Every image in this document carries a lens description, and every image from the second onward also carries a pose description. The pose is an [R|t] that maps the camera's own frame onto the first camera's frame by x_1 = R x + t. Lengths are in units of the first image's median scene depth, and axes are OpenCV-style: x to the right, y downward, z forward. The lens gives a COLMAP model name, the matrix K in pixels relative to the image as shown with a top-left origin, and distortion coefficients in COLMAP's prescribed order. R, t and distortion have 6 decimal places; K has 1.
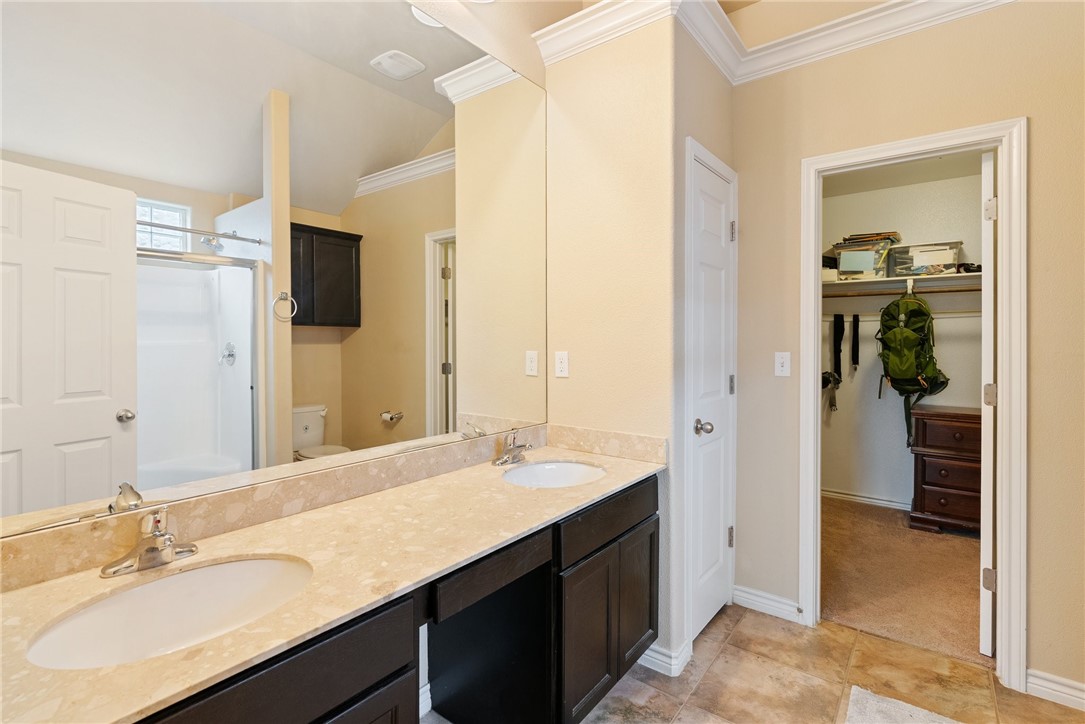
lens RADIAL K [[498.3, 0, 530.7], [0, 498.3, 338.7], [0, 0, 1]] dist [-0.008028, 0.003428]
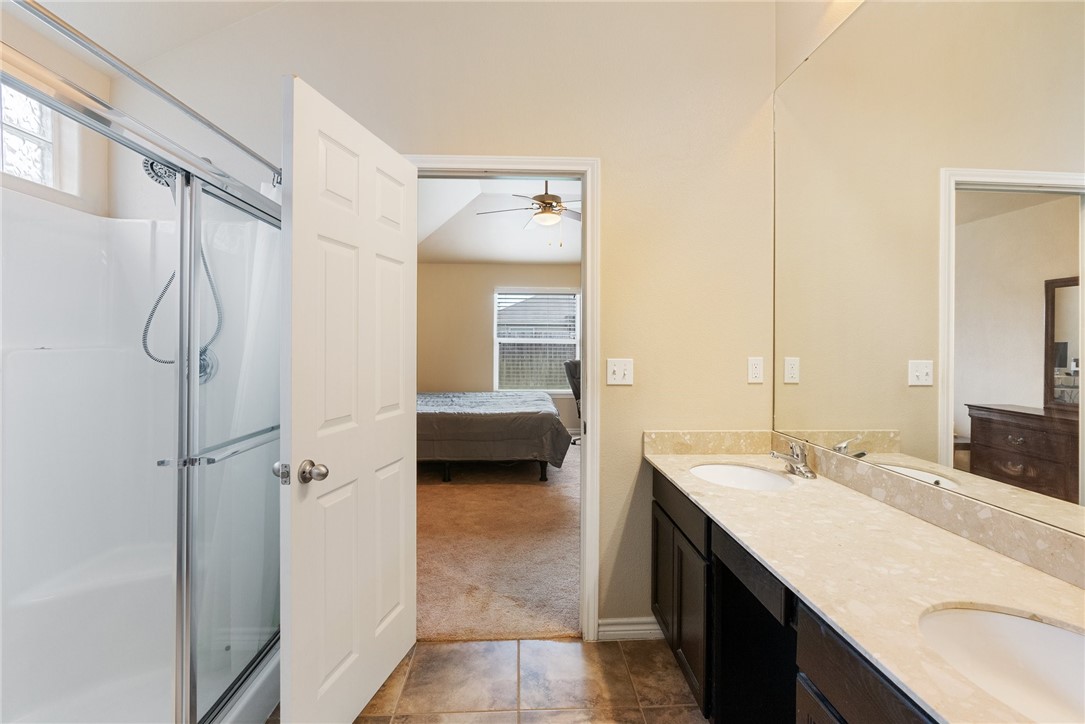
lens RADIAL K [[498.3, 0, 543.0], [0, 498.3, 356.2], [0, 0, 1]] dist [-0.008028, 0.003428]
pose [[-0.738104, 0.010087, -0.674612, 0.823530], [-0.009582, 0.999631, 0.025430, 0.006904], [0.674619, 0.025234, -0.737734, 1.292177]]
